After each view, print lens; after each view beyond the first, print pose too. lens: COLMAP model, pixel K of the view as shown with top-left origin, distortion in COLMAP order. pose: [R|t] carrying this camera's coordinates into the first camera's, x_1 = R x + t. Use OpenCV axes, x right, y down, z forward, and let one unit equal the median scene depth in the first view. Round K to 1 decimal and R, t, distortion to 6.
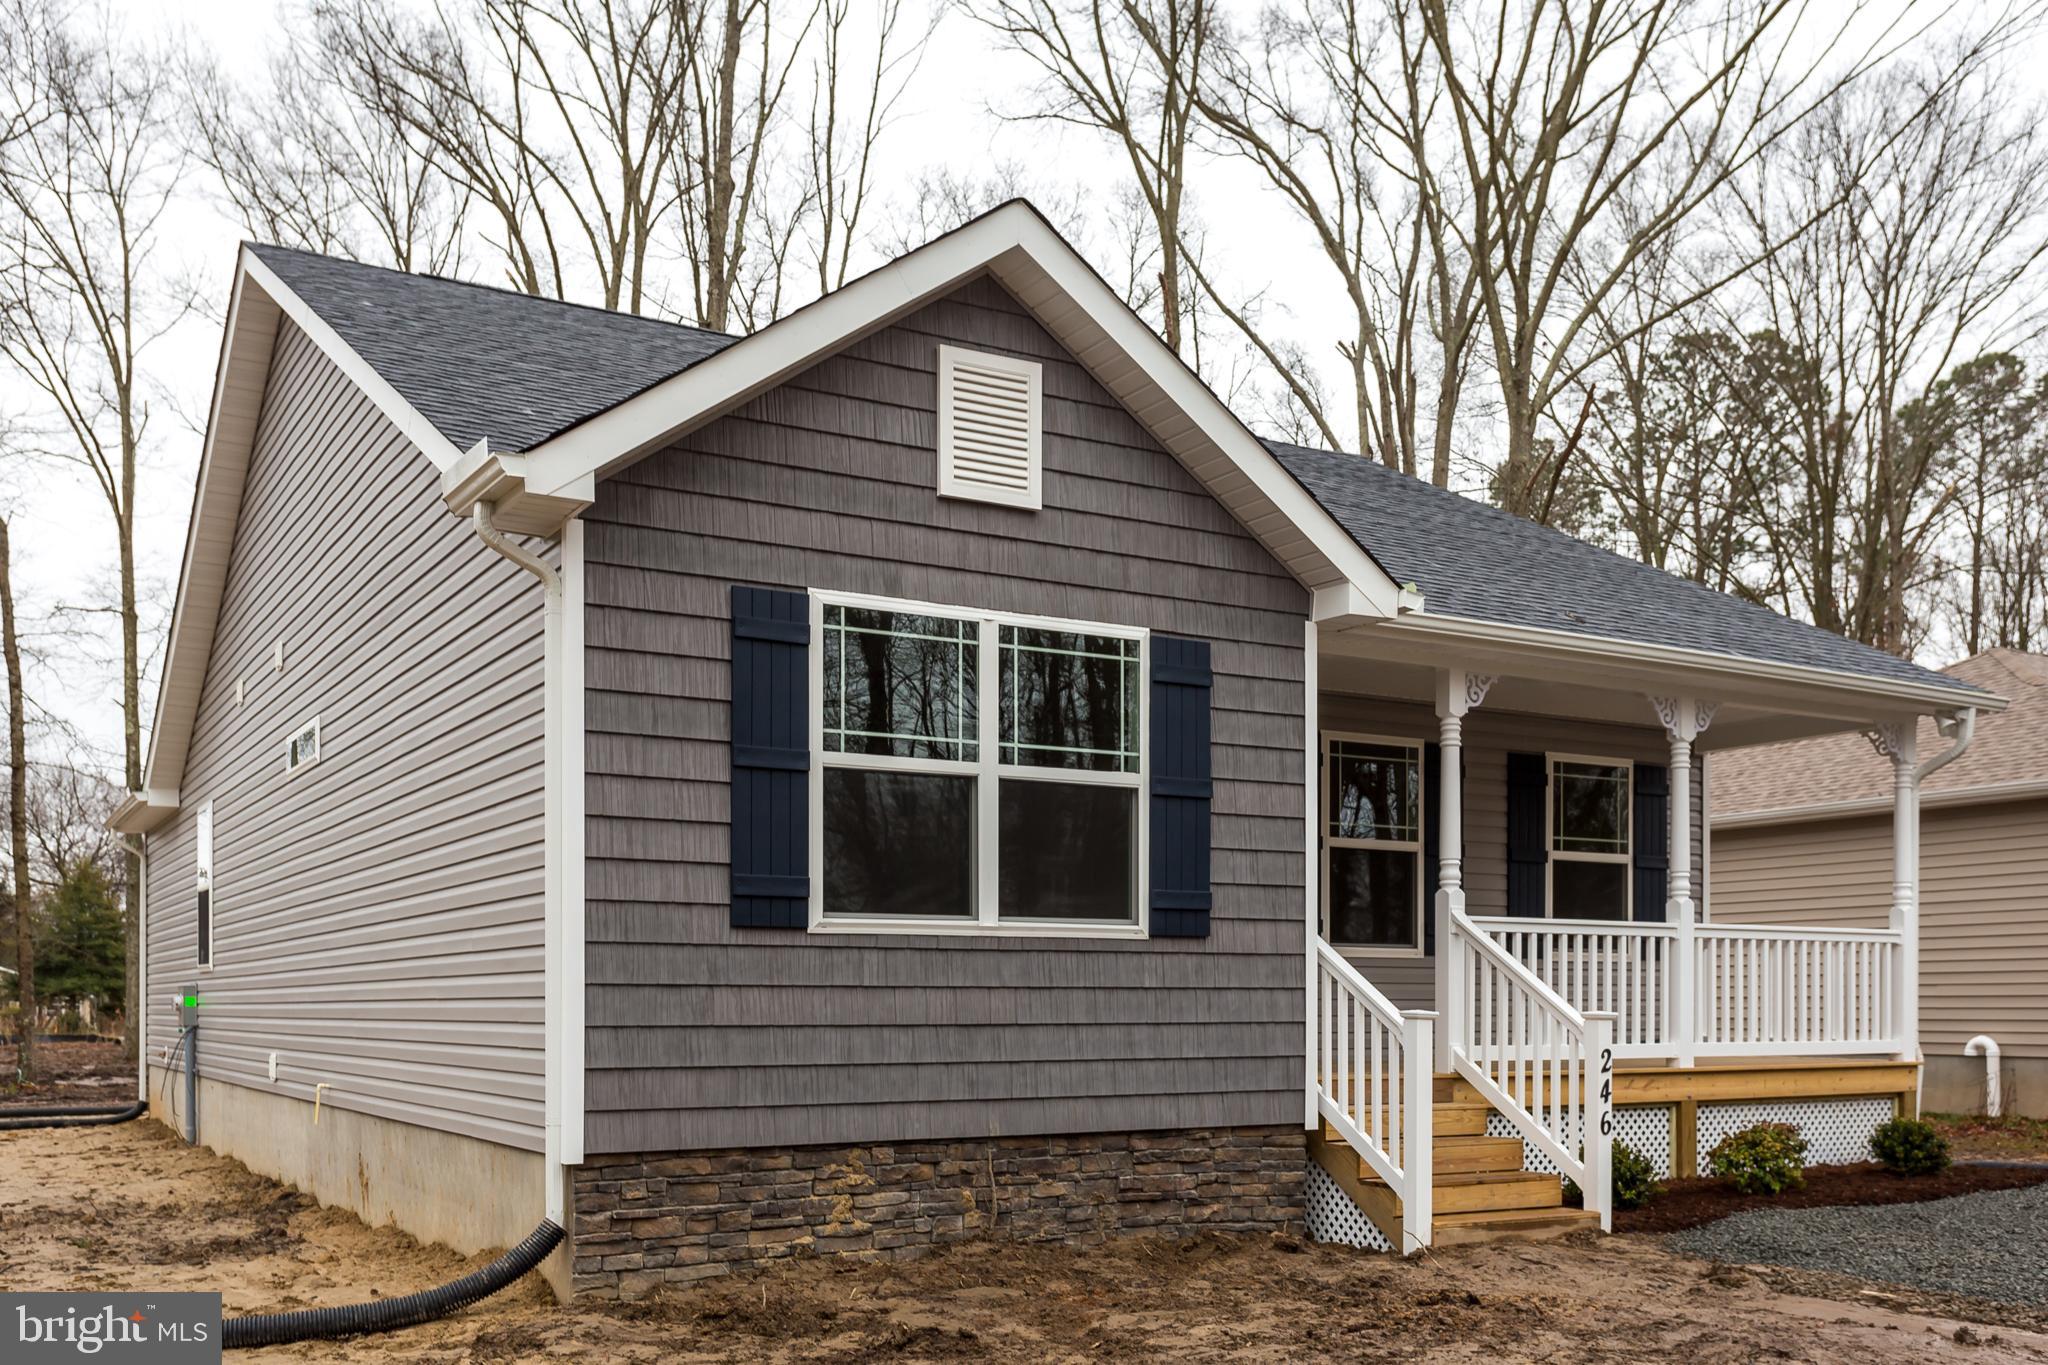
lens RADIAL K [[1851.2, 0, 1024.0], [0, 1851.2, 682.5], [0, 0, 1]] dist [0.006176, -0.008957]
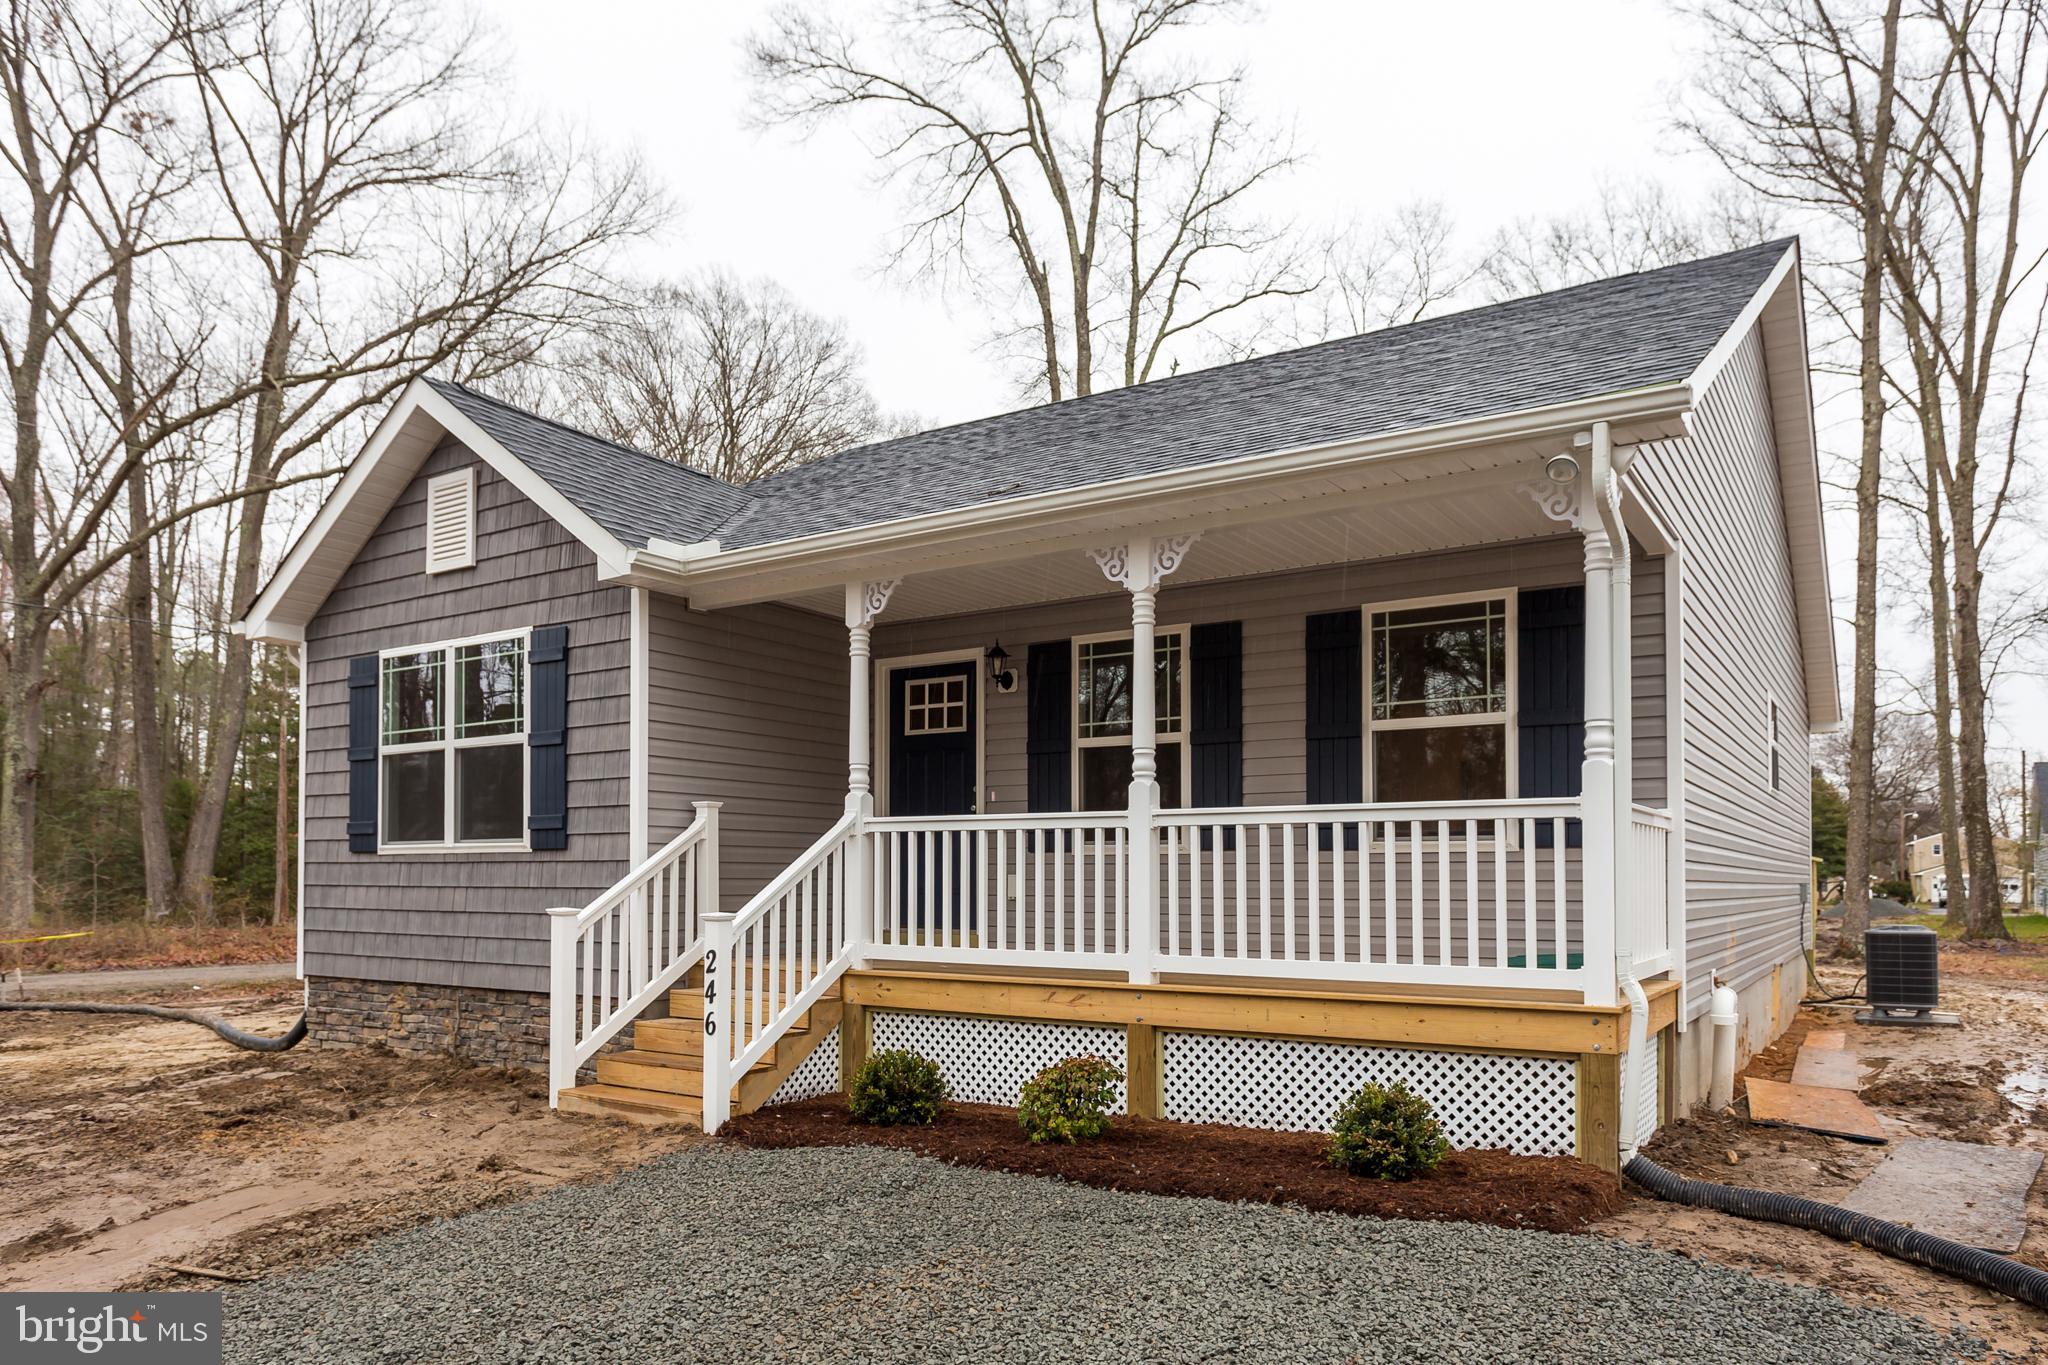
lens RADIAL K [[1341.1, 0, 1023.7], [0, 1341.1, 651.2], [0, 0, 1]] dist [-0.001680, -0.000977]
pose [[0.439317, -0.151718, -0.885428, 1.132195], [0.148212, 0.984369, -0.095134, 0.141196], [0.886021, -0.089437, 0.454936, 0.887040]]
